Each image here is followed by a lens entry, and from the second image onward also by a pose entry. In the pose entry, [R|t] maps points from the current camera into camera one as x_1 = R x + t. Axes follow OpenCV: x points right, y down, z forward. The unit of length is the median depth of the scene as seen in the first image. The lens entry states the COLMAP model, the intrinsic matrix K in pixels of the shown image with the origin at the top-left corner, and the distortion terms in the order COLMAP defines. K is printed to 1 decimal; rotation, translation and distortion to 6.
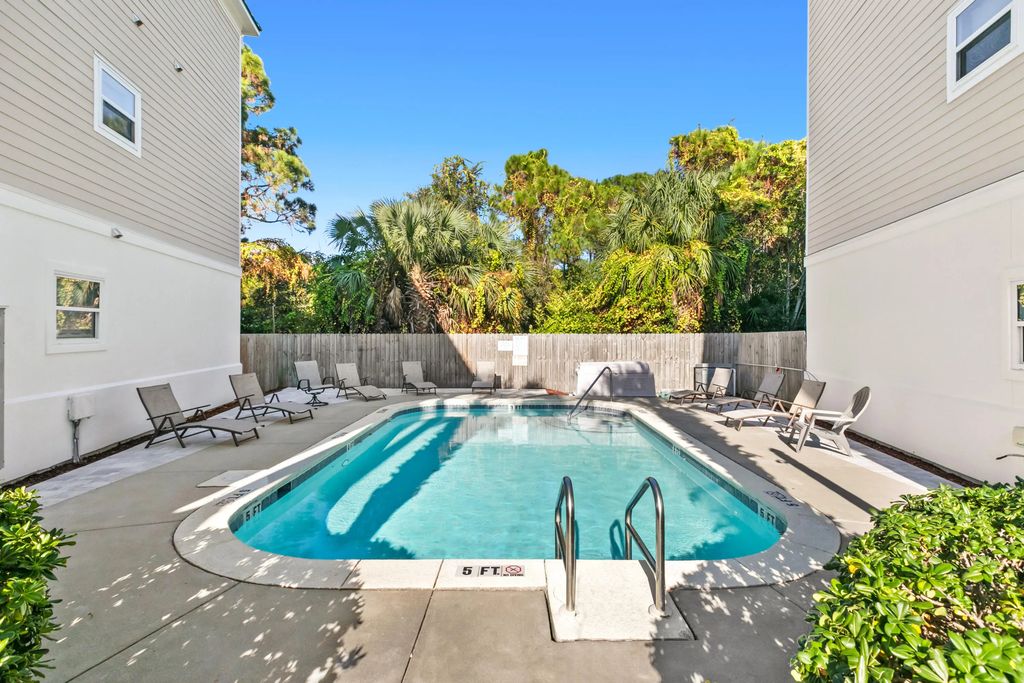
lens RADIAL K [[468.5, 0, 516.7], [0, 468.5, 337.2], [0, 0, 1]] dist [0.001236, 0.000531]
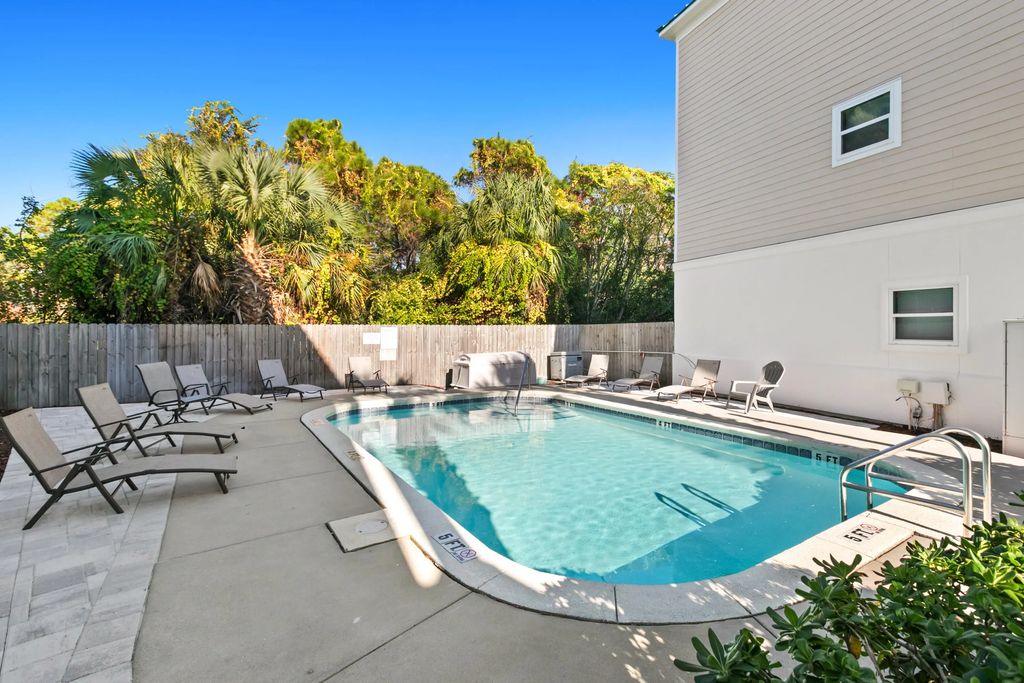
lens RADIAL K [[468.5, 0, 516.7], [0, 468.5, 337.2], [0, 0, 1]] dist [0.001236, 0.000531]
pose [[0.839625, -0.011026, 0.543055, -0.270445], [0.004456, 0.999900, 0.013412, 0.005387], [-0.543148, -0.008842, 0.839590, 0.108209]]
